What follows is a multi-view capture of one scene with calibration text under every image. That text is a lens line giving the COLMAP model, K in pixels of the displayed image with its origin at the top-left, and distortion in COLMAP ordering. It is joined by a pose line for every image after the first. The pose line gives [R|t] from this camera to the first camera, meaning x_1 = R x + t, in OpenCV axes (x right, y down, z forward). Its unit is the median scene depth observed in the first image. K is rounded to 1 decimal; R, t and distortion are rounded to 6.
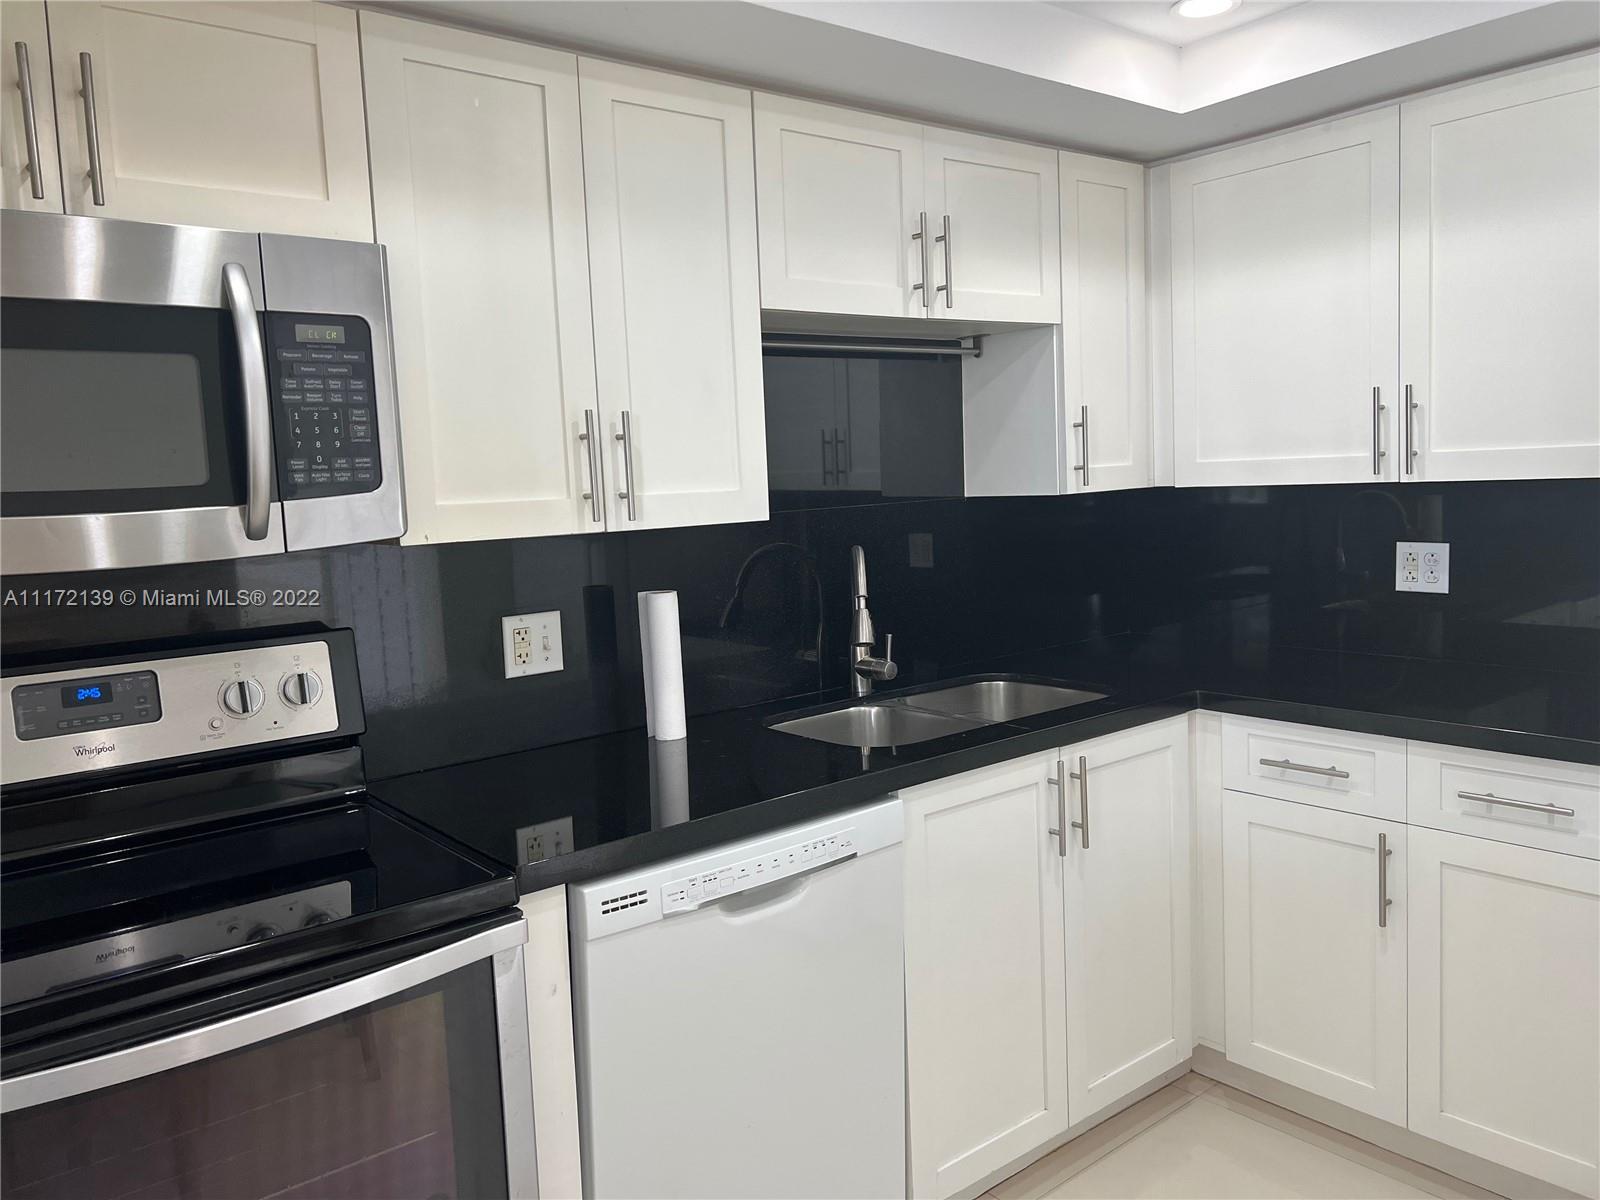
lens RADIAL K [[1196.8, 0, 813.4], [0, 1196.8, 588.5], [0, 0, 1]] dist [0.065310, -0.064132]
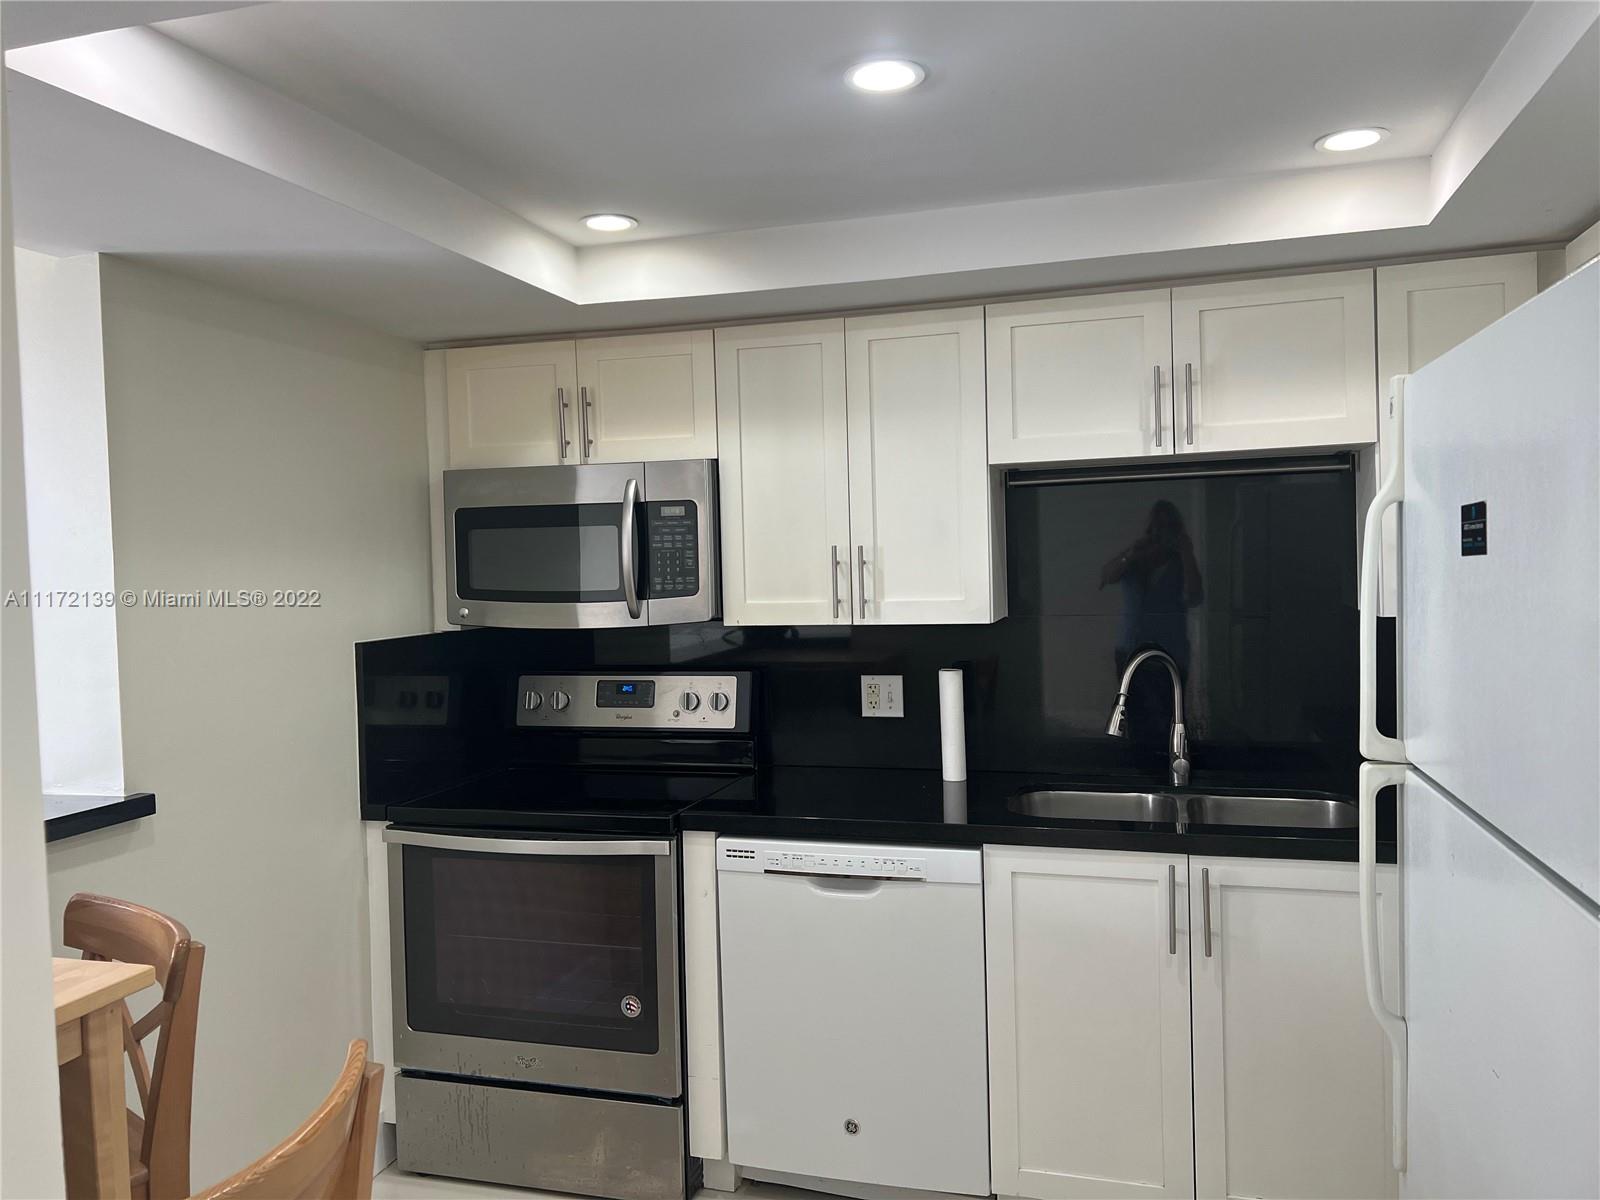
lens RADIAL K [[1196.8, 0, 805.1], [0, 1196.8, 585.6], [0, 0, 1]] dist [0.065310, -0.064132]
pose [[0.560777, 0.049411, -0.826491, 0.911457], [-0.076723, 0.997024, 0.007549, -0.091589], [0.824405, 0.059178, 0.562899, 0.096074]]
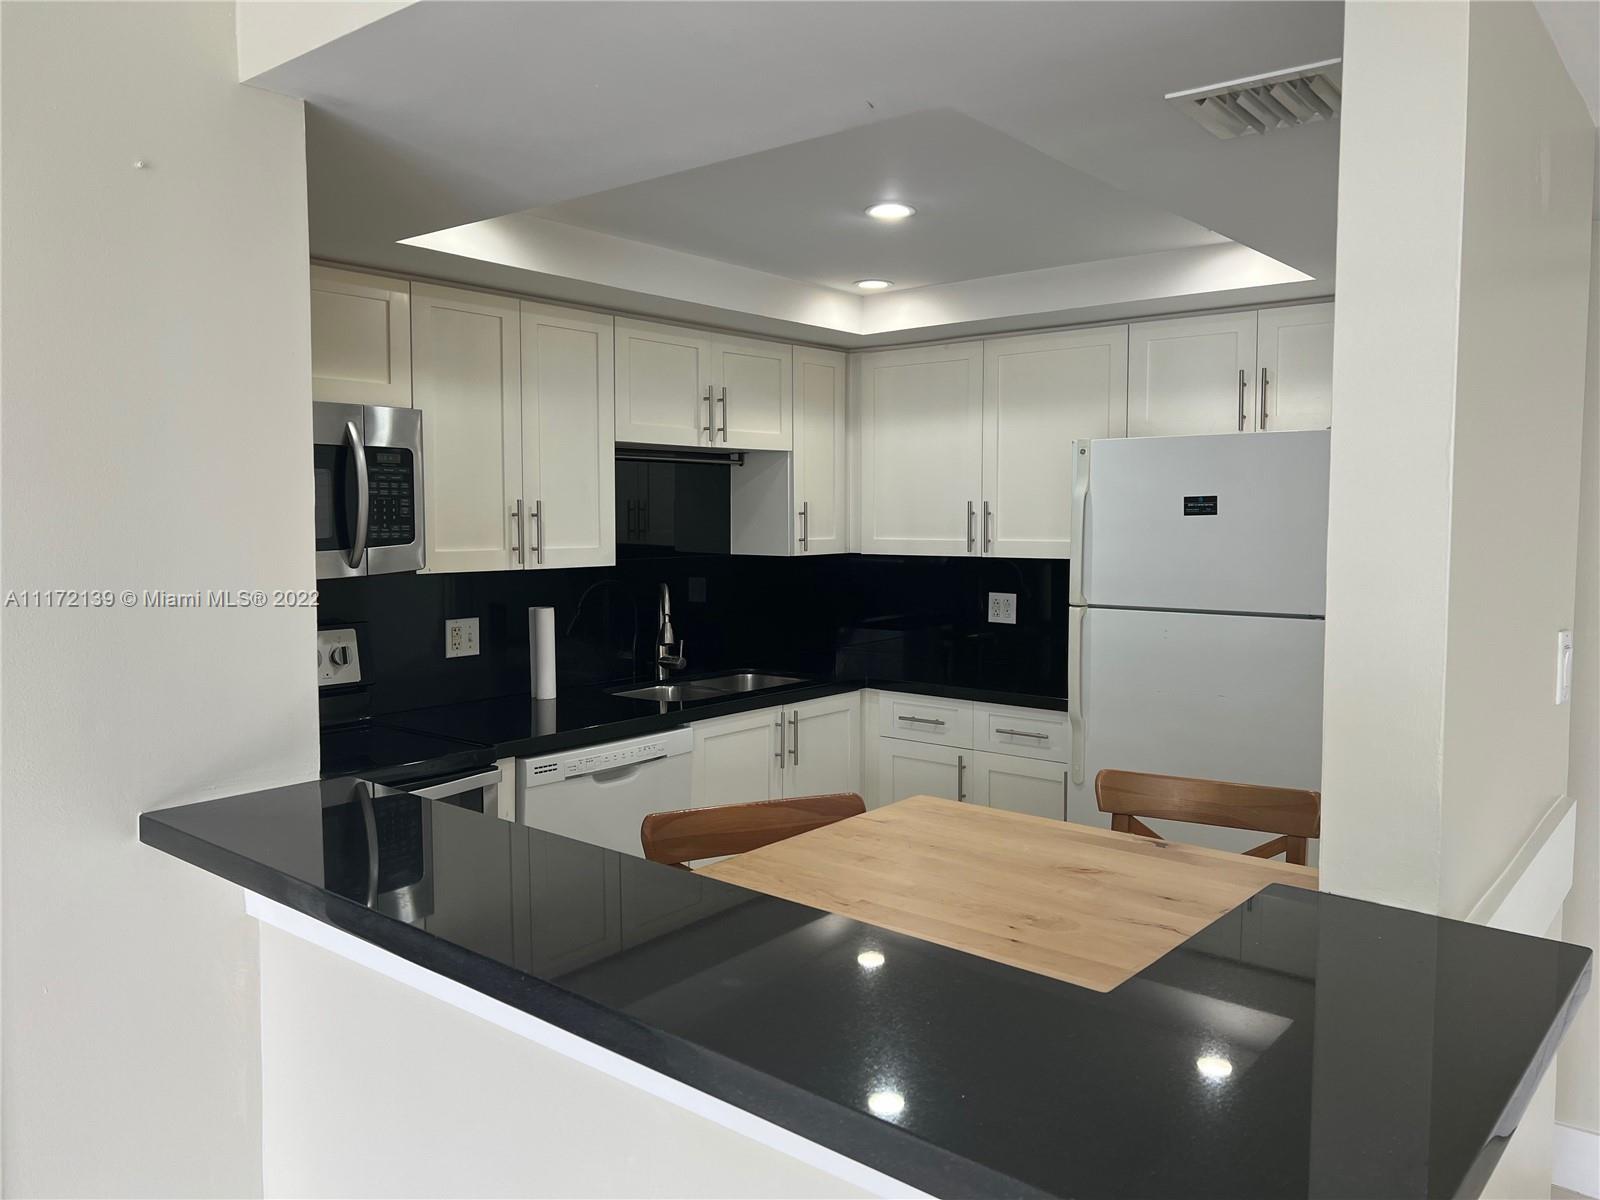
lens RADIAL K [[1196.8, 0, 826.3], [0, 1196.8, 583.4], [0, 0, 1]] dist [0.065310, -0.064132]
pose [[0.976817, 0.032323, 0.211624, -0.101021], [-0.023208, 0.998699, -0.045413, 0.035873], [-0.212816, 0.039449, 0.976296, -0.685431]]
